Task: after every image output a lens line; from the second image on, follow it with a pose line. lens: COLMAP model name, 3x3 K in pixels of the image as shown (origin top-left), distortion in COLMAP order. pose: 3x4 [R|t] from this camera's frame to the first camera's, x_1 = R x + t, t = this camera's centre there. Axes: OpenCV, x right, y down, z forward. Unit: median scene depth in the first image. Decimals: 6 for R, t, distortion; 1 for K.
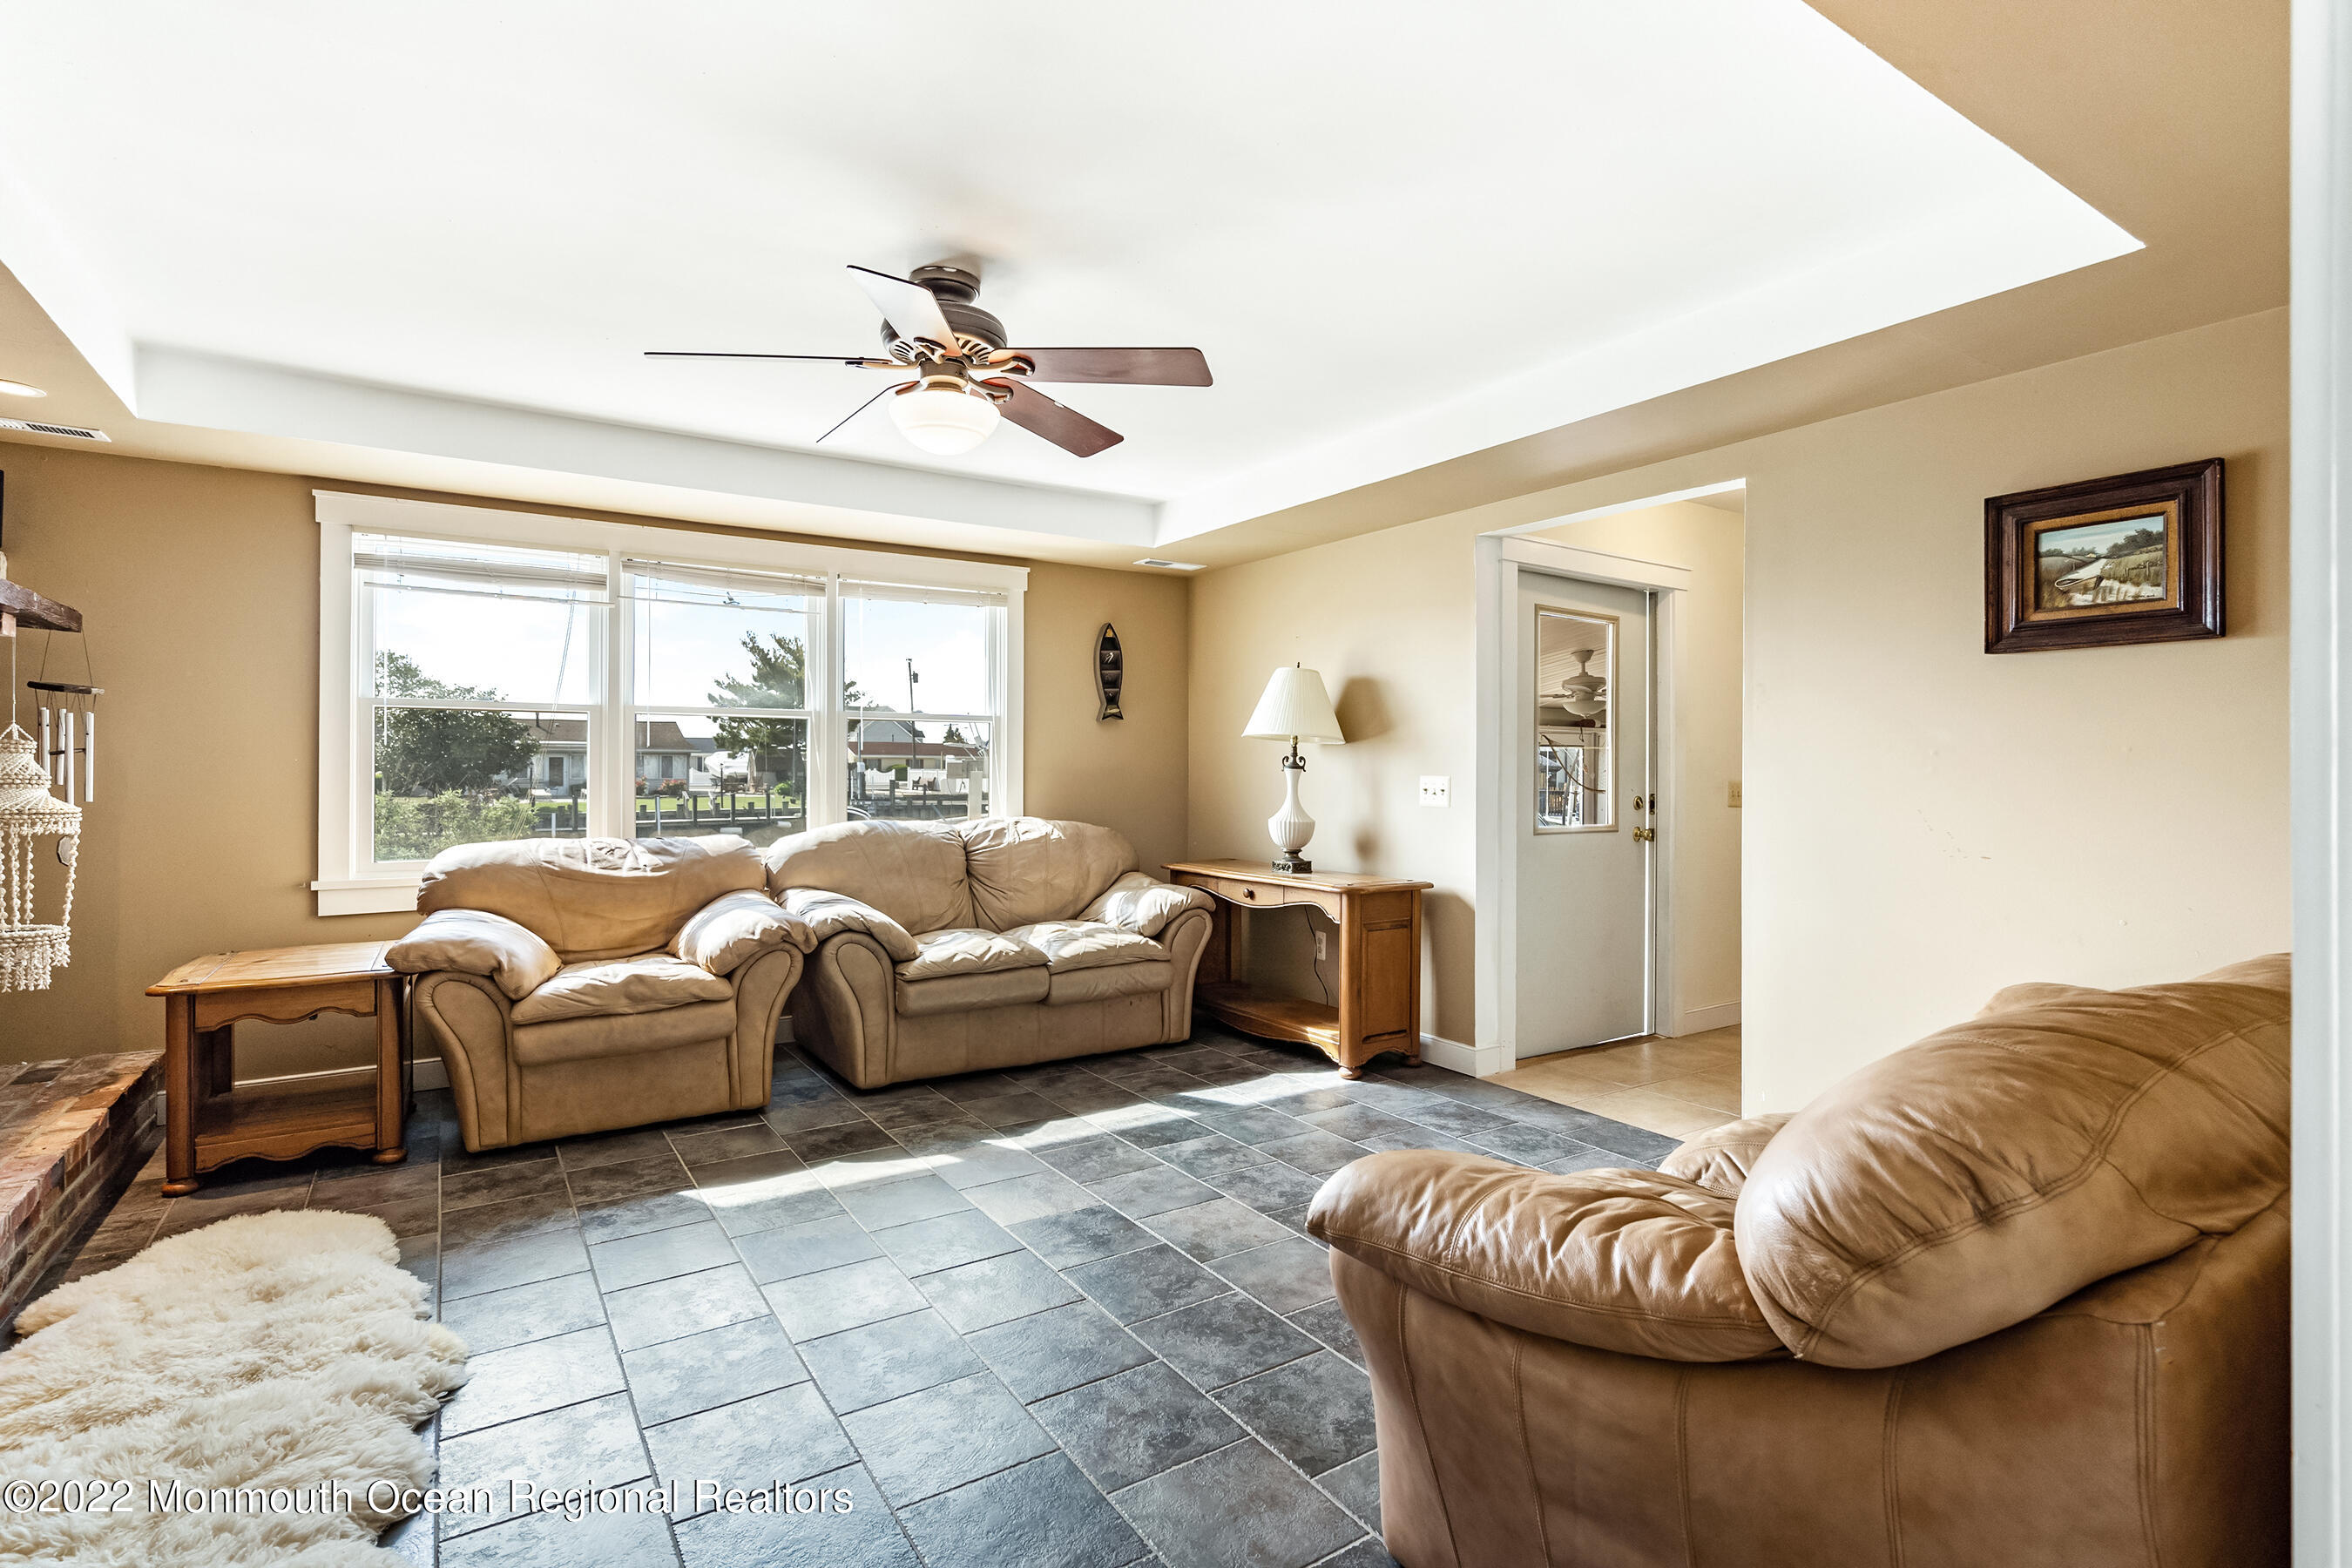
lens RADIAL K [[1115.1, 0, 1176.0], [0, 1115.1, 784.0], [0, 0, 1]] dist [-0.001223, -0.000063]
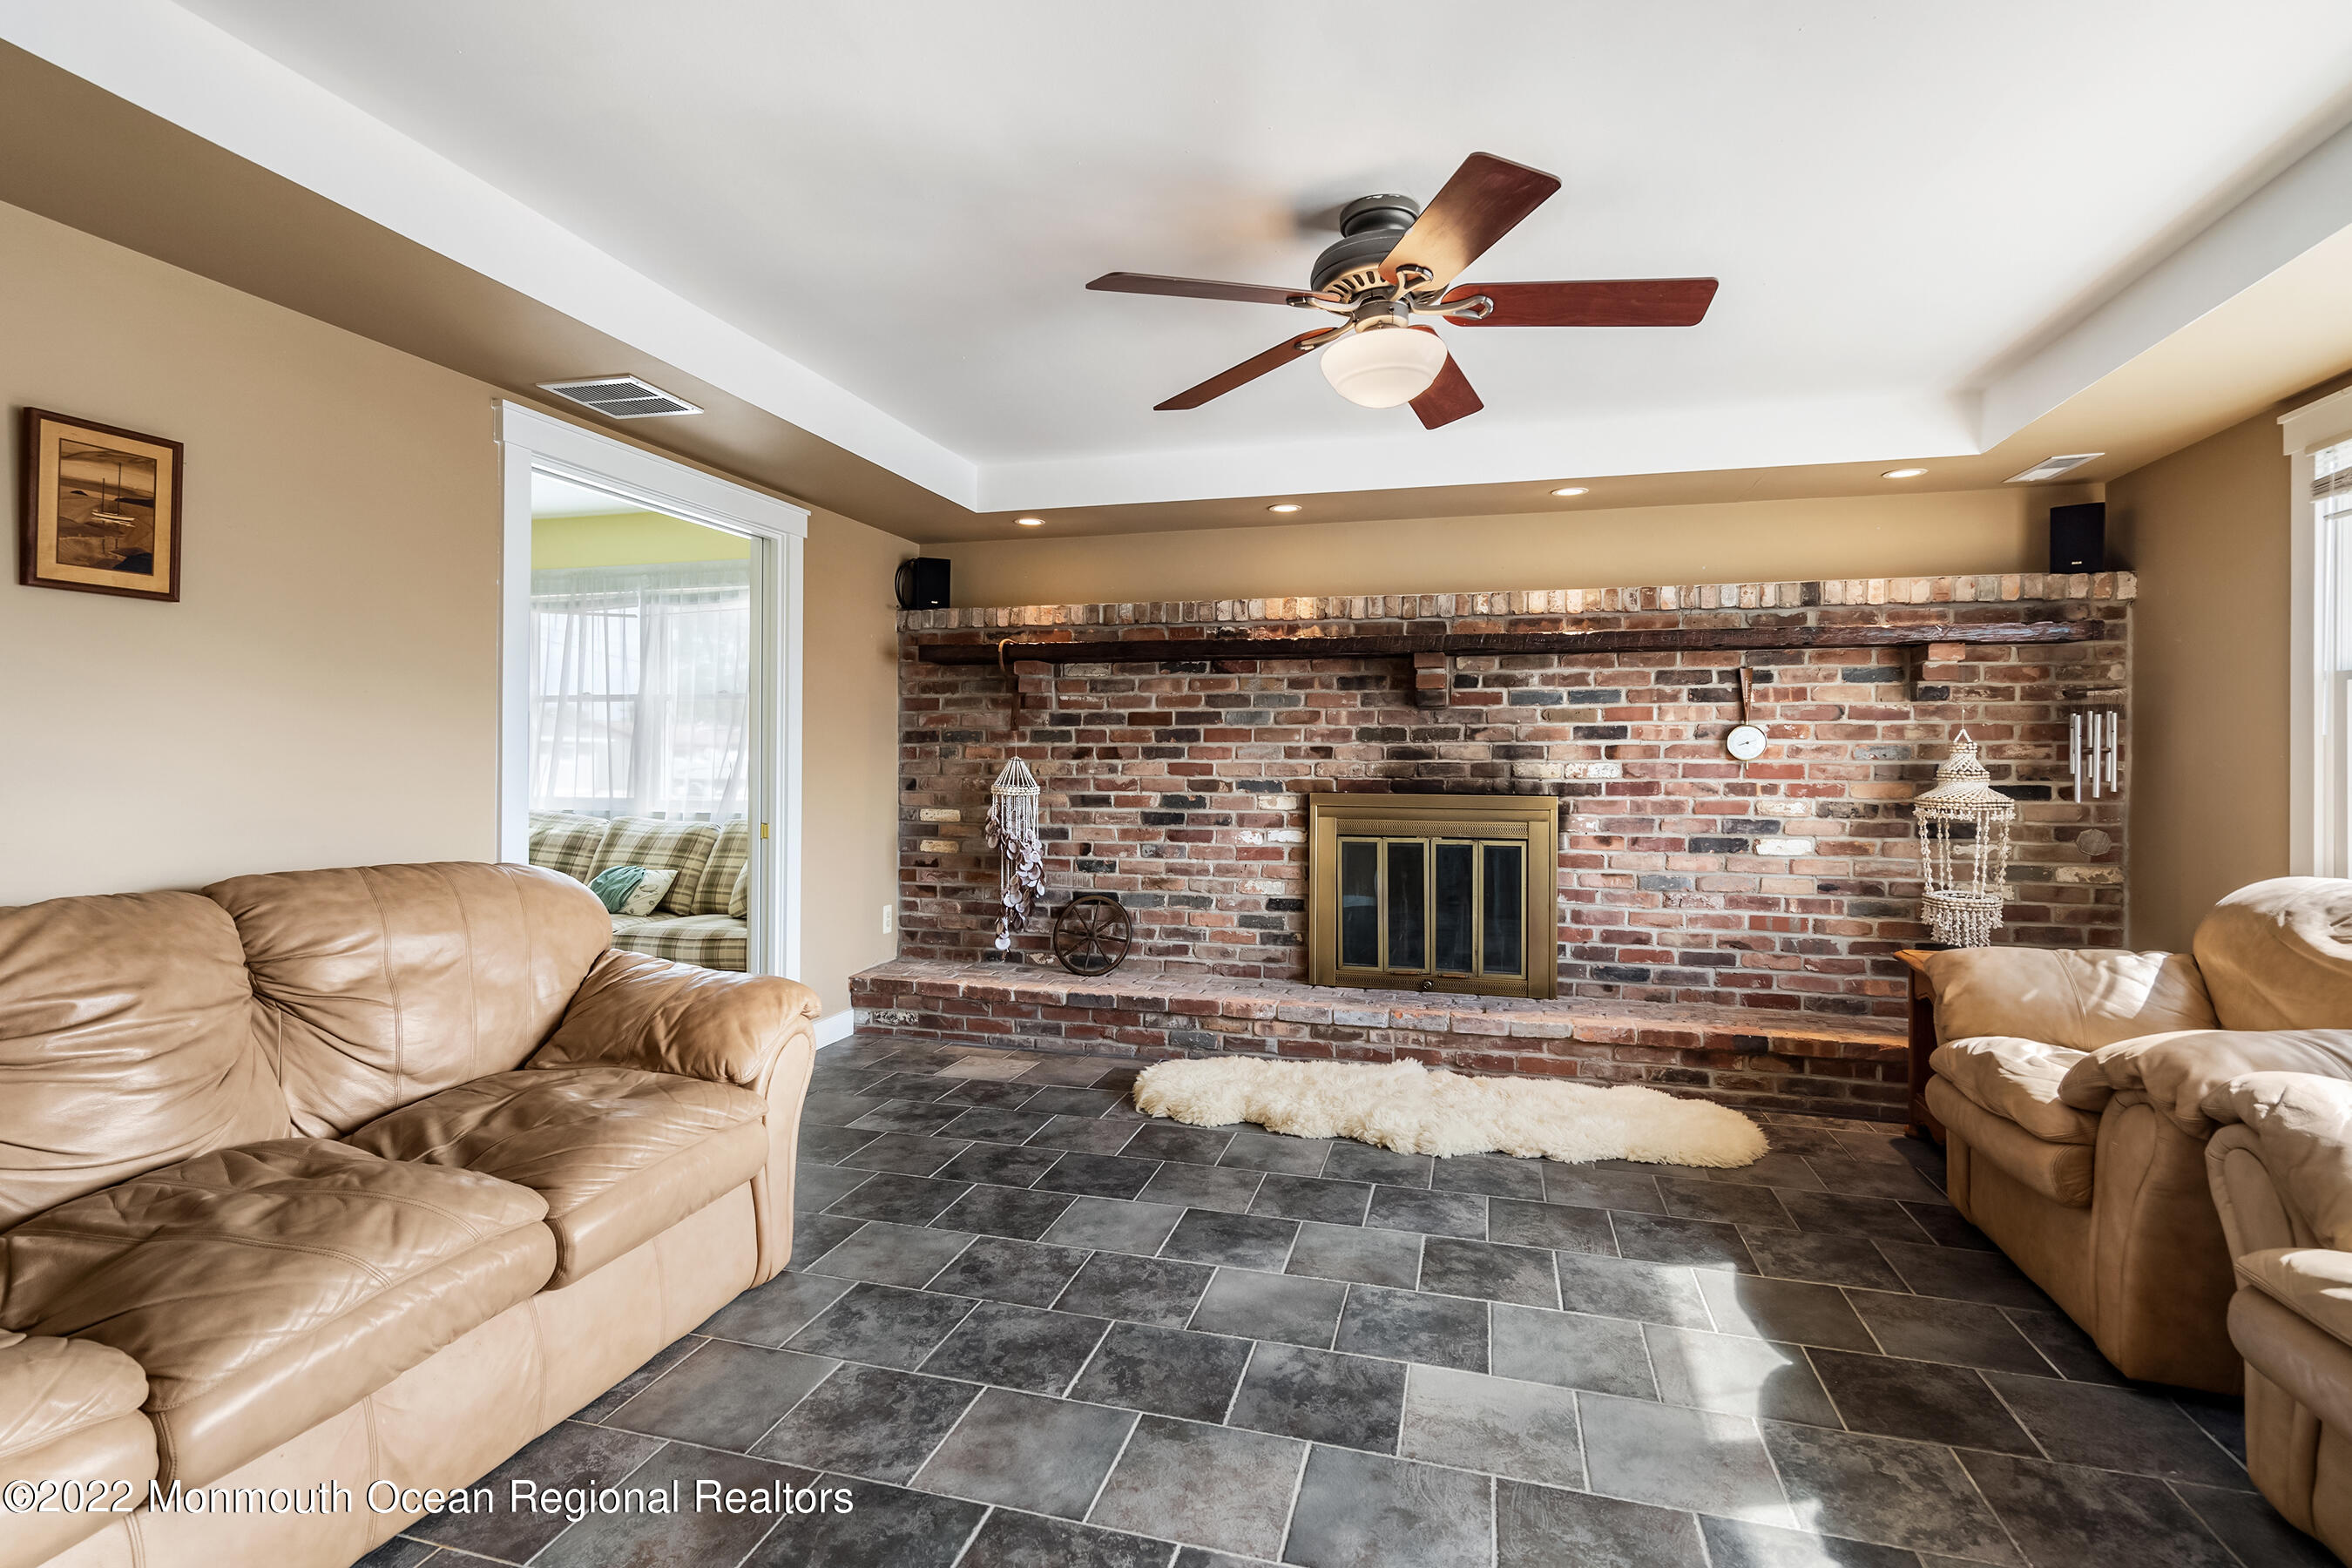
lens RADIAL K [[1097.2, 0, 1166.7], [0, 1097.2, 742.6], [0, 0, 1]] dist [0.011898, 0.000009]
pose [[-0.759383, -0.018841, -0.650371, 0.450403], [-0.015153, 0.999822, -0.011272, -0.013404], [0.650467, 0.001295, -0.759533, 1.410752]]
